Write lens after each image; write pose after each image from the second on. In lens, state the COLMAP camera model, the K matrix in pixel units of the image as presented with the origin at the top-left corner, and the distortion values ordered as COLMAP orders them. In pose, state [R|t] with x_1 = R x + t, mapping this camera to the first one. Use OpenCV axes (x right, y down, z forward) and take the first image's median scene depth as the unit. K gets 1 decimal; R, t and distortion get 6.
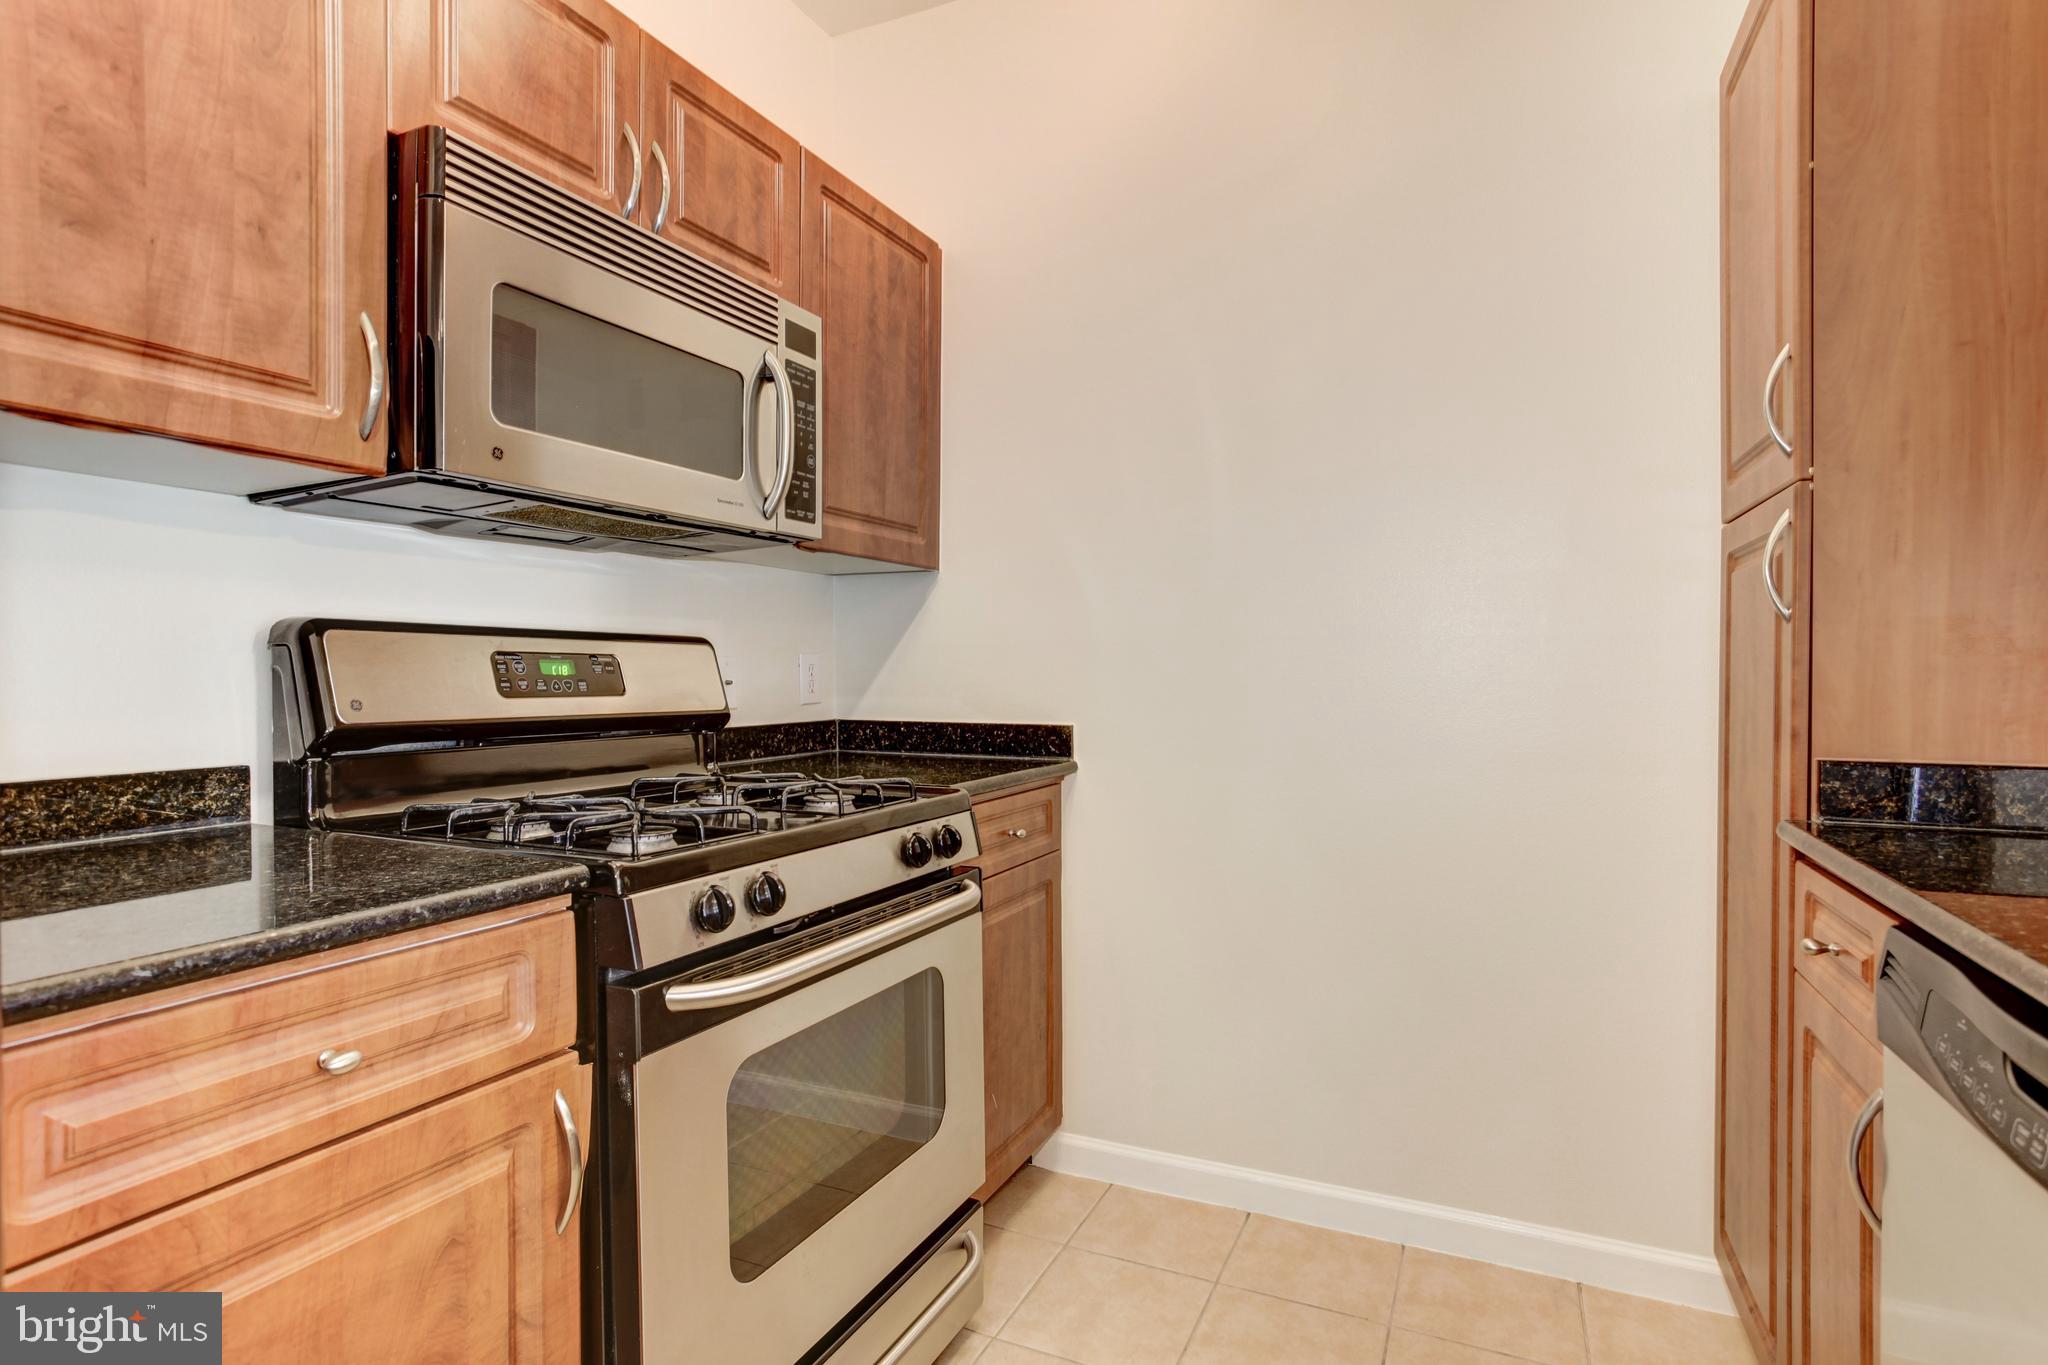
lens RADIAL K [[999.8, 0, 1030.6], [0, 999.8, 680.7], [0, 0, 1]] dist [-0.065846, 0.032709]
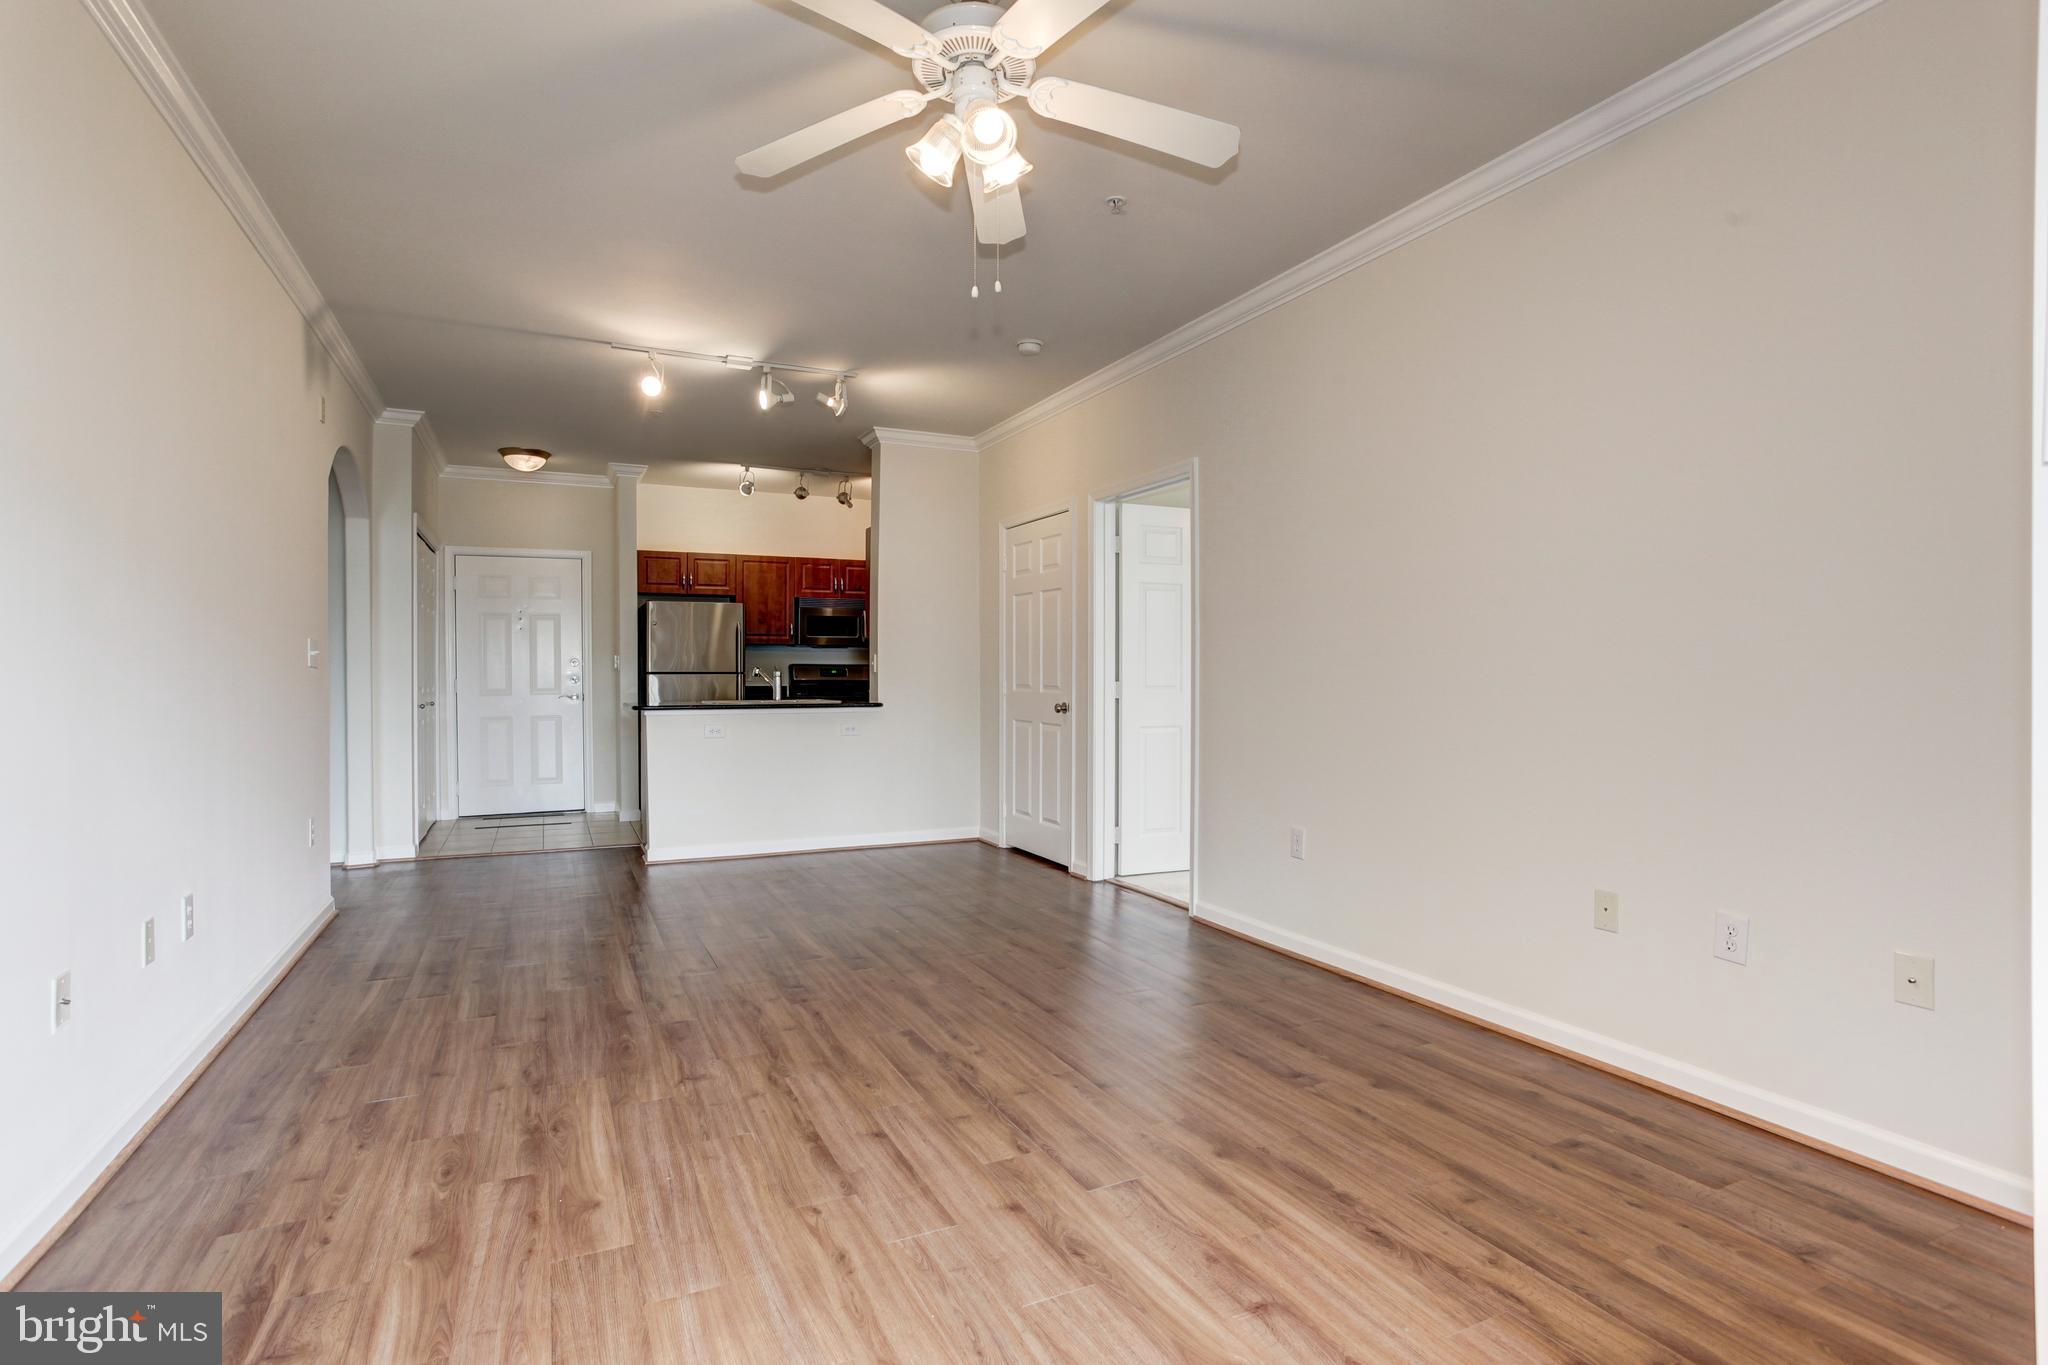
lens RADIAL K [[1019.9, 0, 1017.9], [0, 1019.9, 676.8], [0, 0, 1]] dist [-0.029183, 0.000859]
pose [[0.775108, 0.009008, -0.631765, 4.004762], [-0.010664, 0.999942, 0.001173, 0.000518], [0.631739, 0.005828, 0.775159, -2.826434]]
